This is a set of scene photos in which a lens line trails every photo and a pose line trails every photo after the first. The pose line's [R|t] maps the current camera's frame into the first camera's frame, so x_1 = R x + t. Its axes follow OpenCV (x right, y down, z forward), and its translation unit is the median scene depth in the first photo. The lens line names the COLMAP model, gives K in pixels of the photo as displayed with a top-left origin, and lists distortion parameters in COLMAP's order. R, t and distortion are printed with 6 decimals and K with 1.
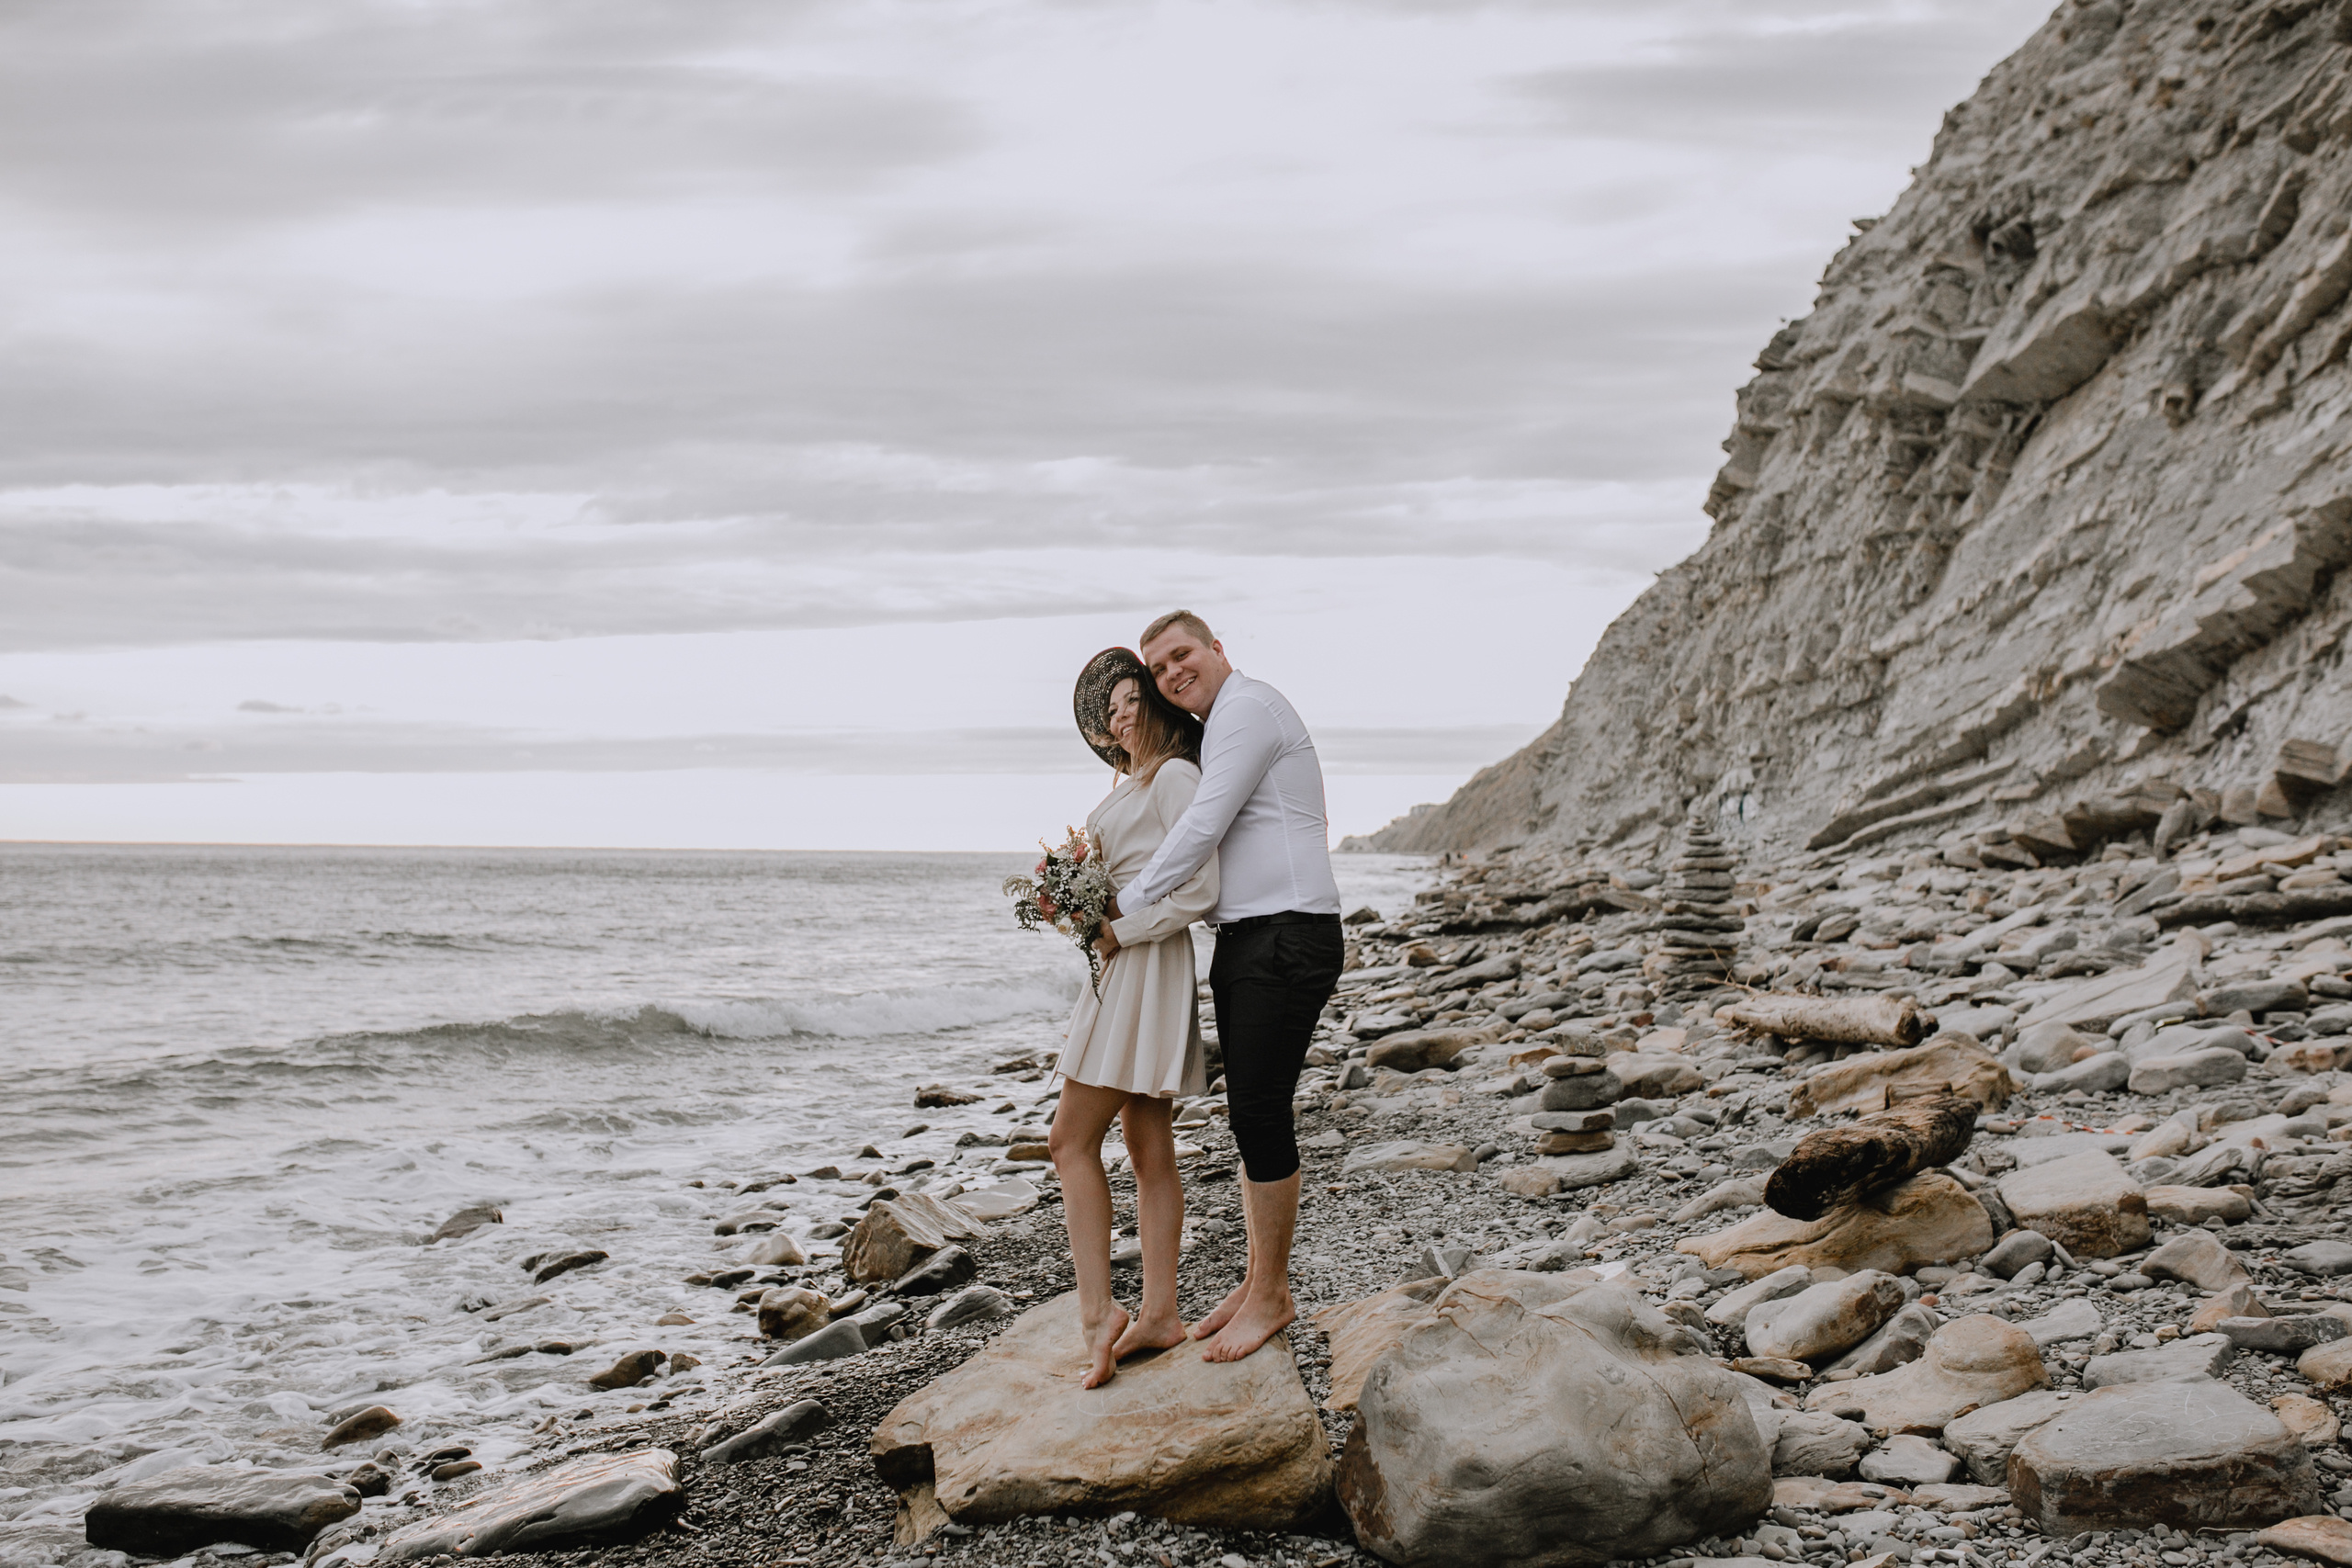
lens RADIAL K [[2291.1, 0, 1172.9], [0, 2291.1, 773.7], [0, 0, 1]] dist [-0.062336, 0.097637]
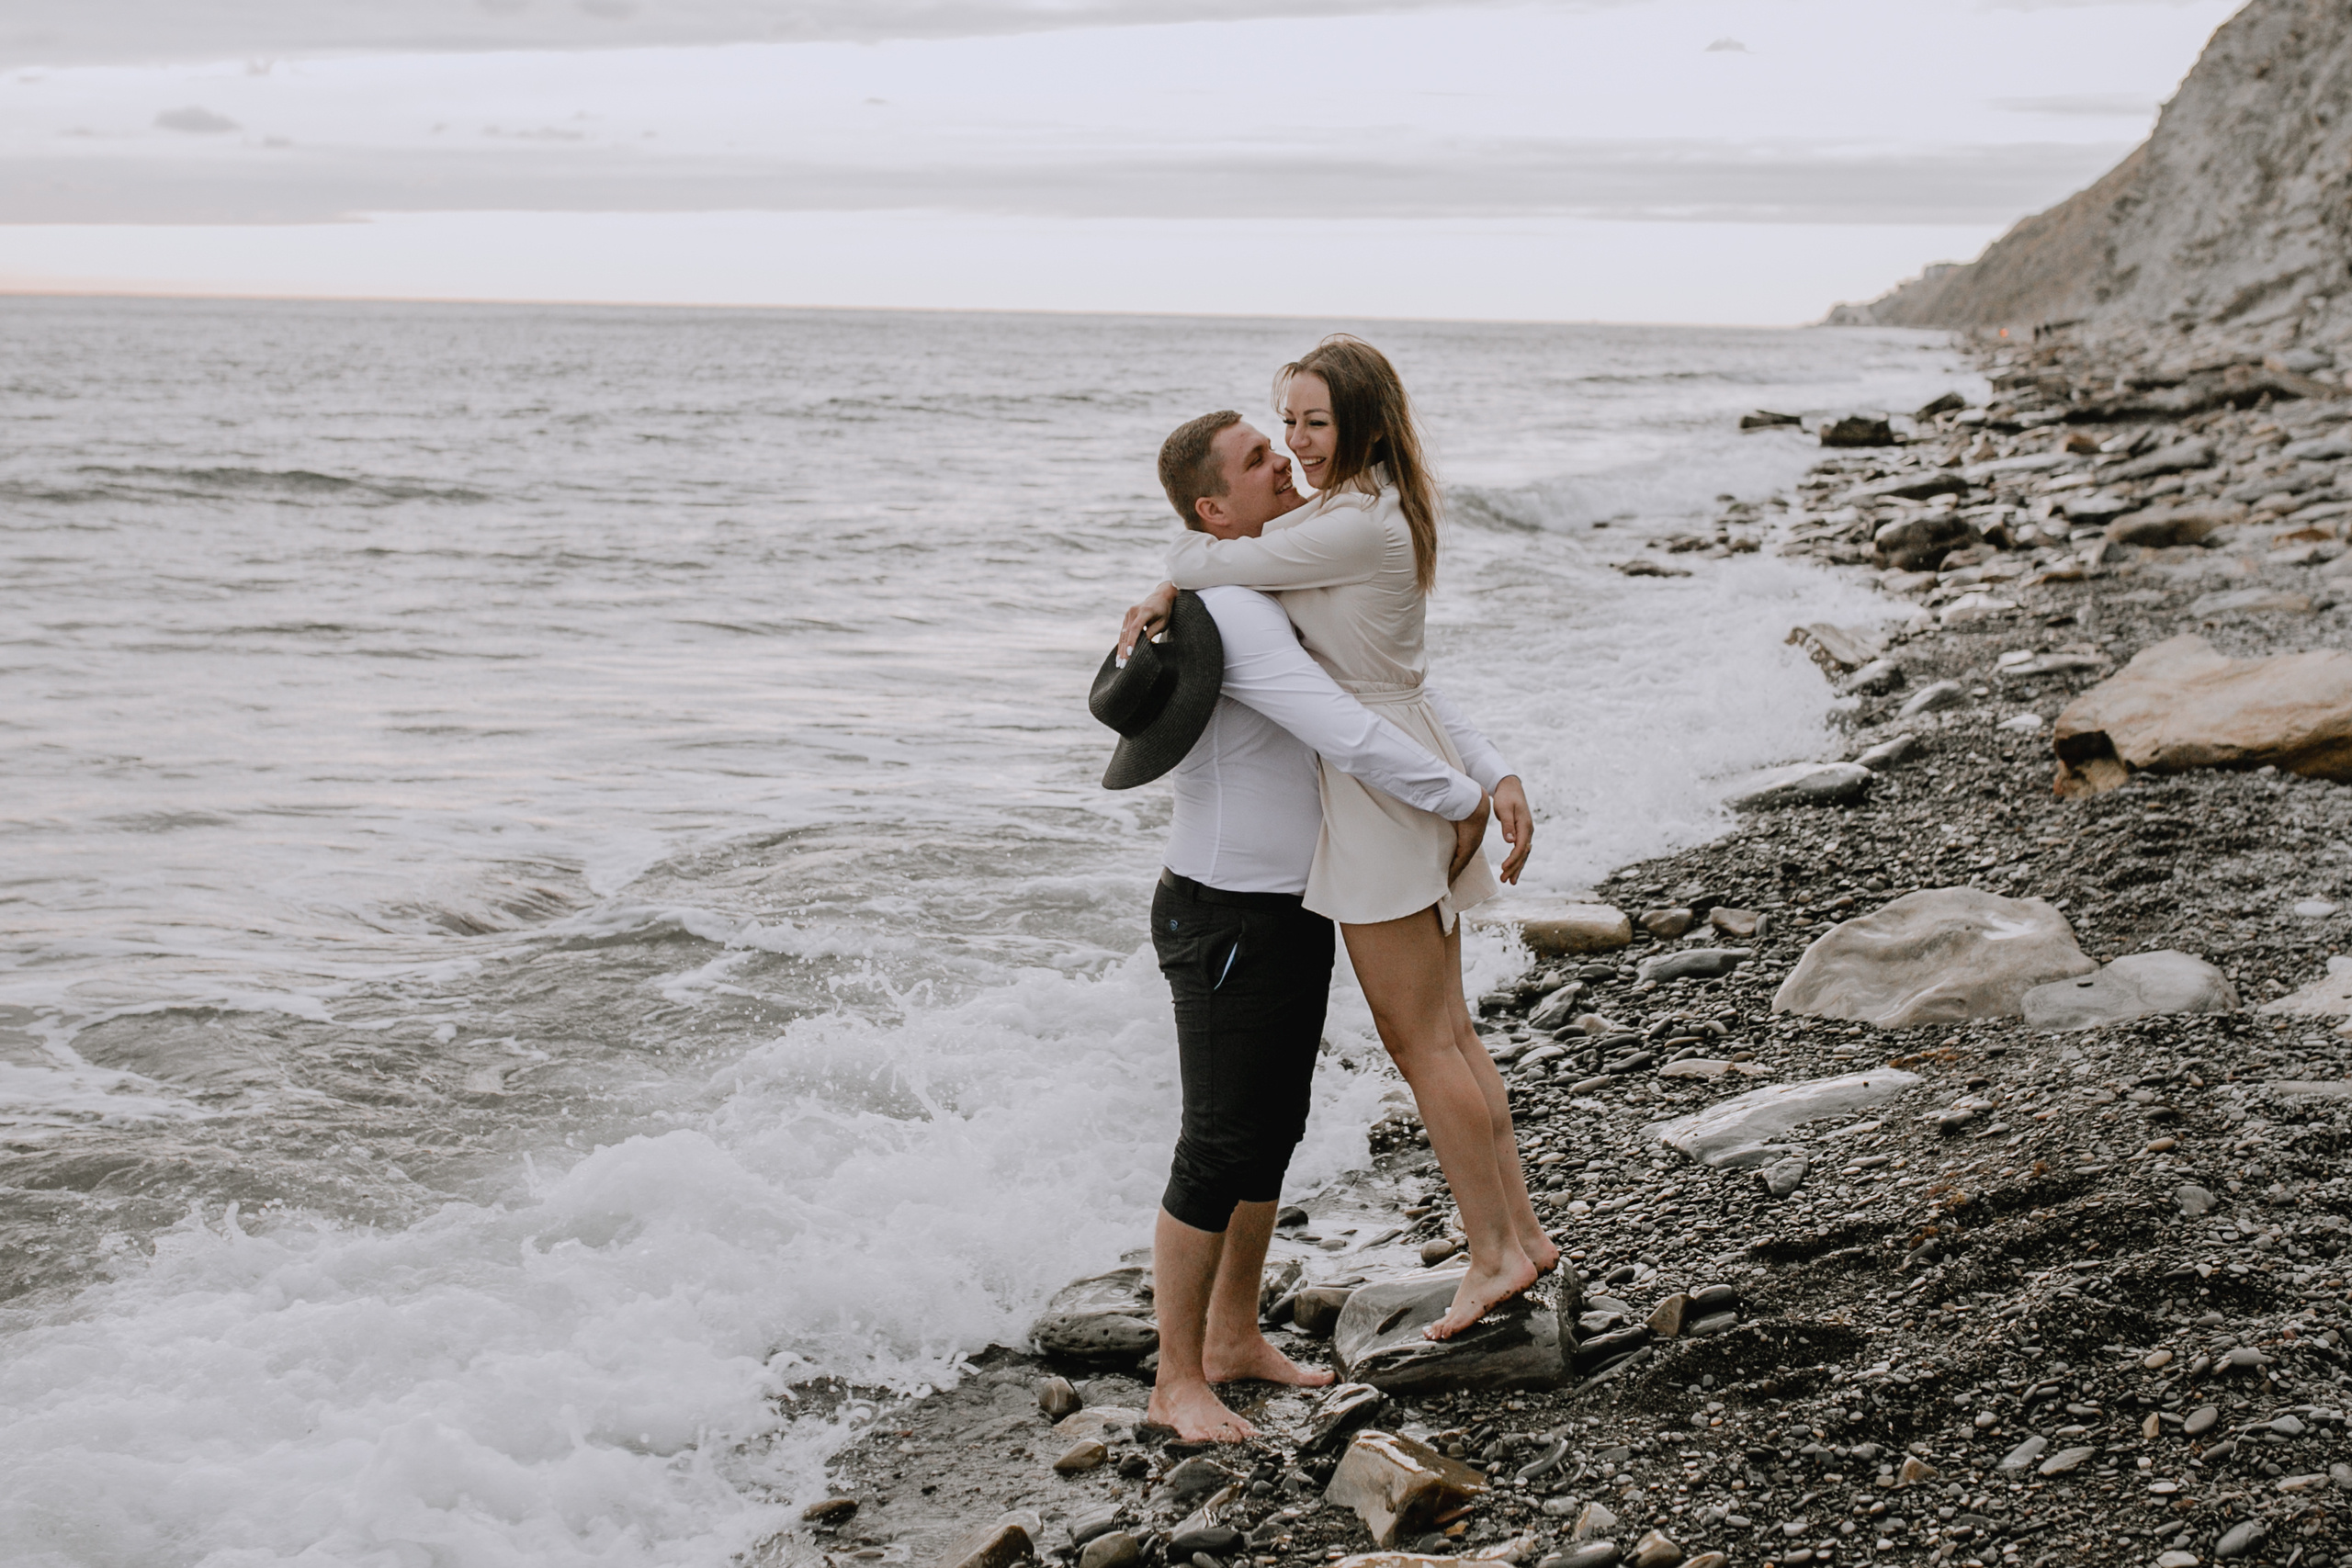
lens RADIAL K [[2972.3, 0, 1267.7], [0, 2972.3, 673.6], [0, 0, 1]] dist [-0.063231, 0.095404]
pose [[0.993988, 0.023605, -0.106918, -0.066439], [-0.007065, 0.988276, 0.152515, -0.003260], [0.109264, -0.150843, 0.982501, -0.135704]]
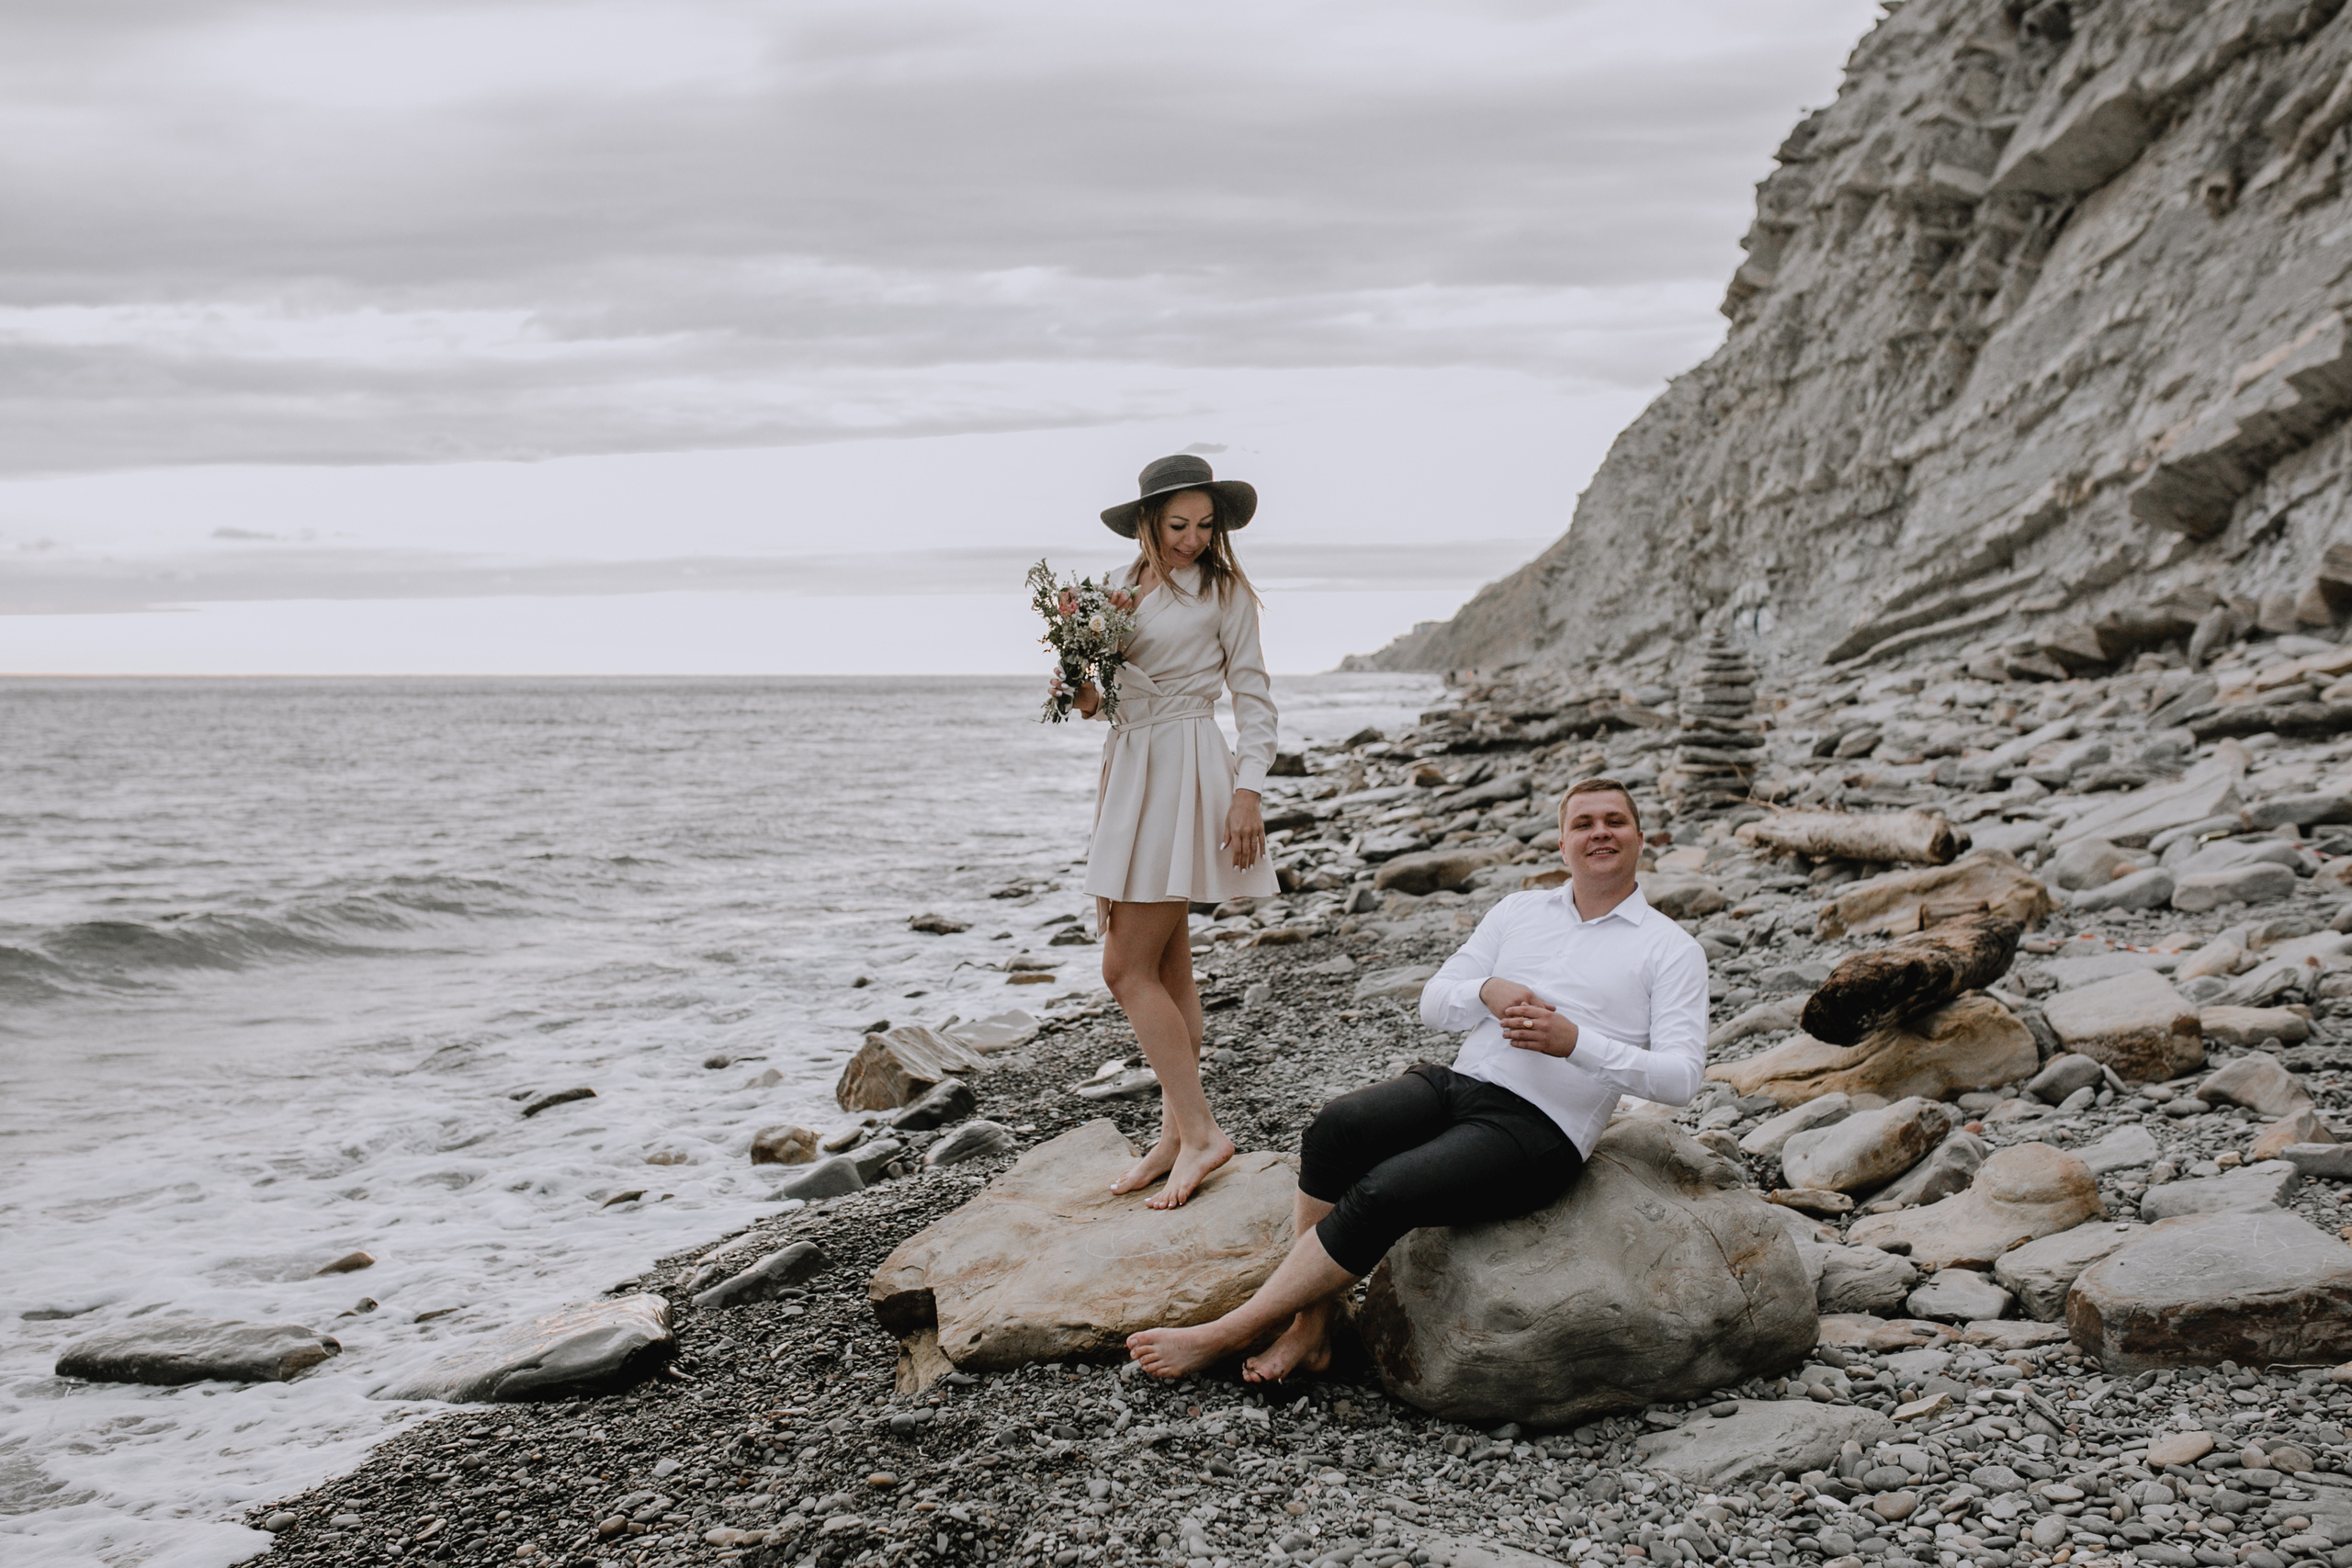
lens RADIAL K [[2350.3, 0, 1175.7], [0, 2350.3, 778.1], [0, 0, 1]] dist [-0.059165, 0.092100]
pose [[0.999950, -0.009741, 0.002298, -0.000756], [0.009529, 0.996841, 0.078844, 0.000831], [-0.003059, -0.078819, 0.996884, 0.006470]]
